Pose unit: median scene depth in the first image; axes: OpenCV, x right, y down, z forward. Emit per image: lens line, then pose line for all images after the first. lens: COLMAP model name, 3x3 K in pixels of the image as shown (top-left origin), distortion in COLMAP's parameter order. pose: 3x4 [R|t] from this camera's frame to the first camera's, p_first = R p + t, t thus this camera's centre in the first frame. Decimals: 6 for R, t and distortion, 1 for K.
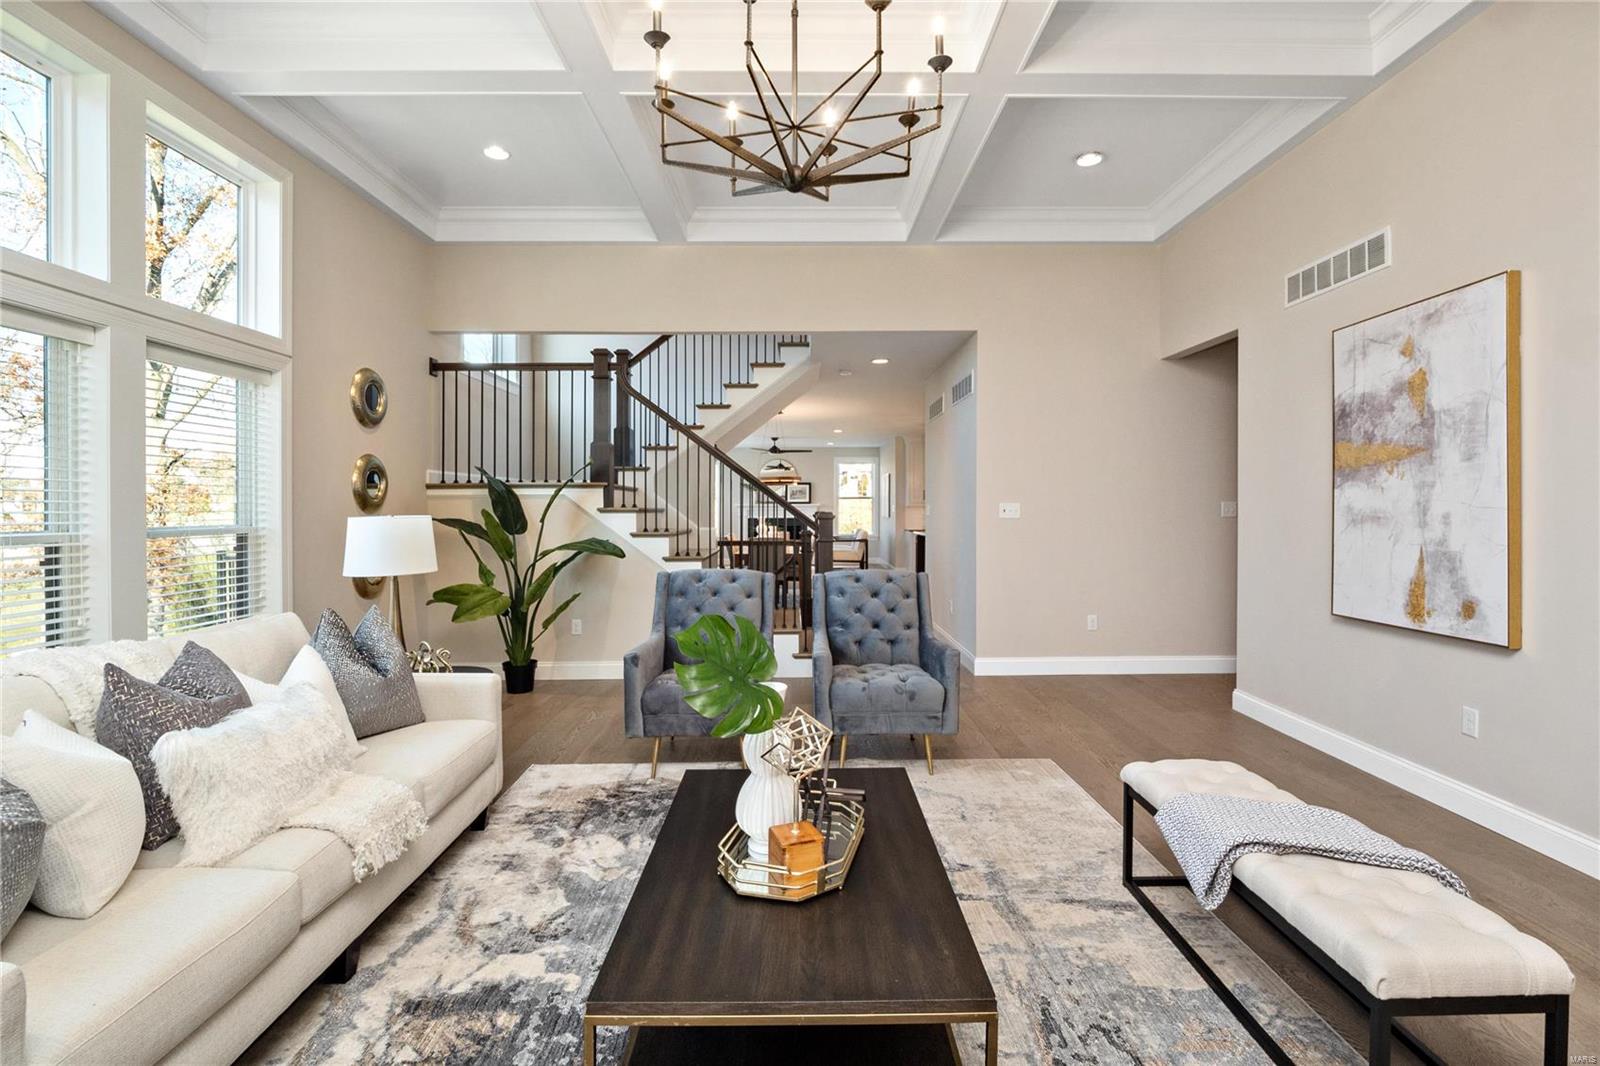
lens RADIAL K [[759.6, 0, 809.6], [0, 759.6, 512.7], [0, 0, 1]] dist [-0.015091, -0.000675]
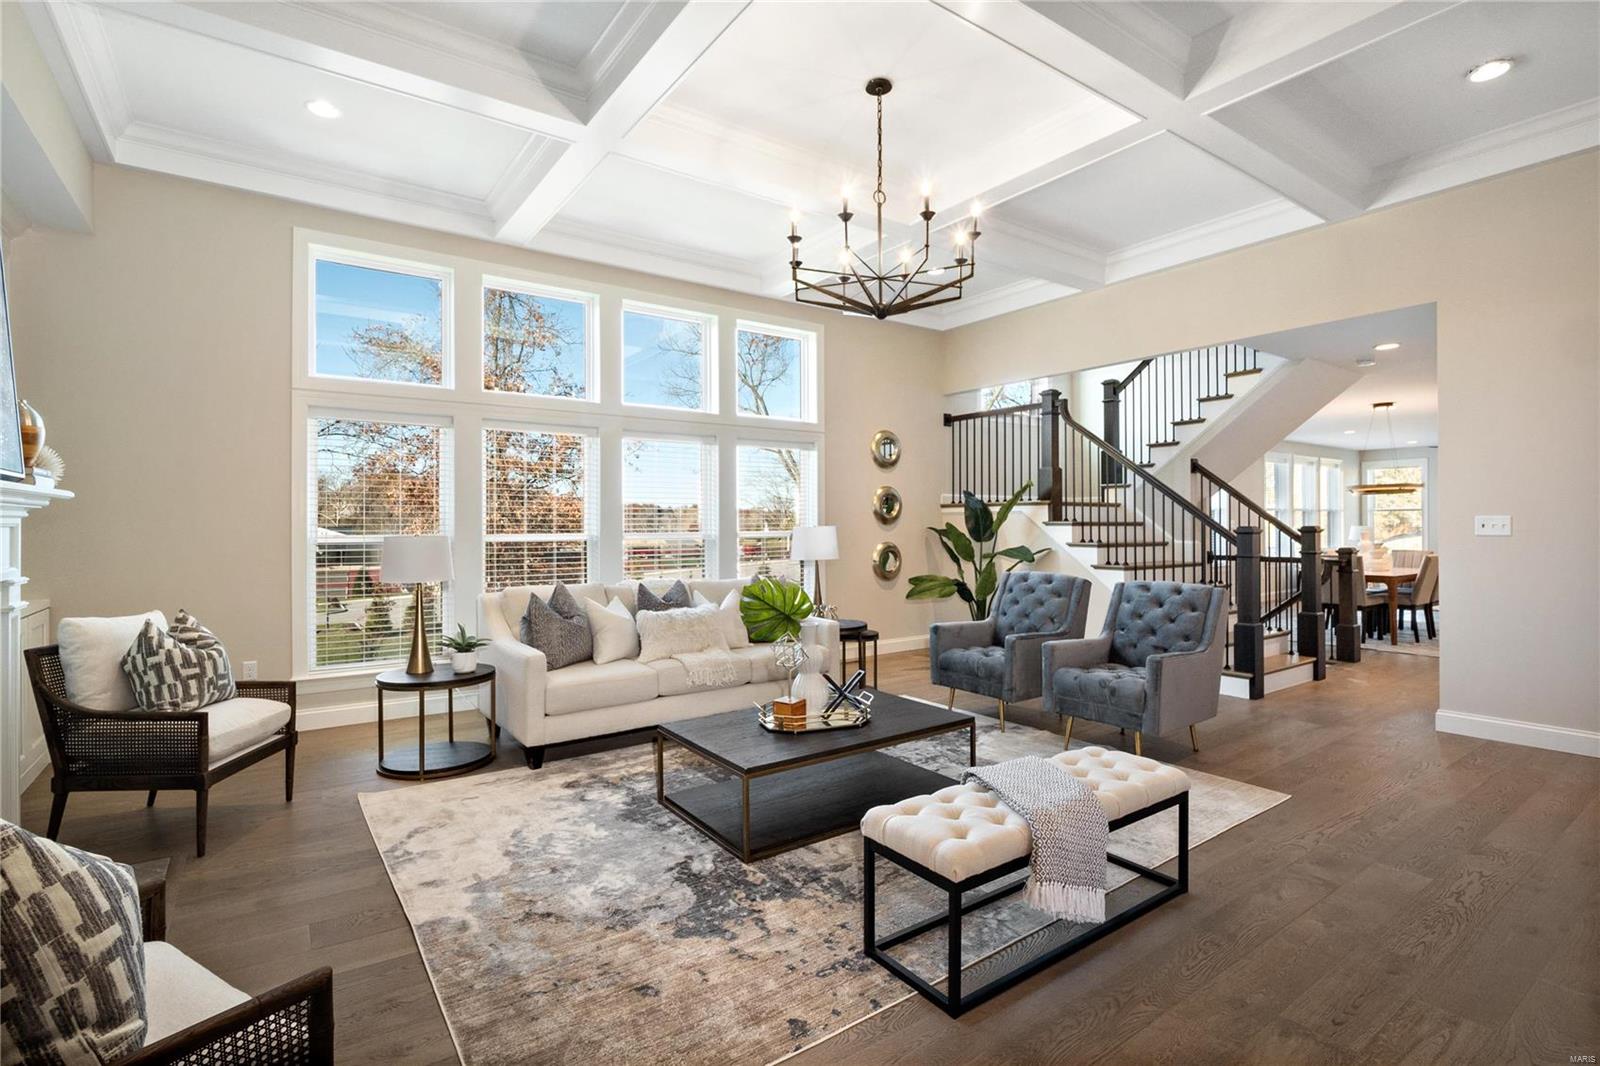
lens RADIAL K [[759.6, 0, 809.6], [0, 759.6, 512.7], [0, 0, 1]] dist [-0.015091, -0.000675]
pose [[0.571100, -0.009126, -0.820830, 0.499851], [-0.003693, 0.999900, -0.013686, -0.002357], [0.820872, 0.010848, 0.571009, -0.001537]]
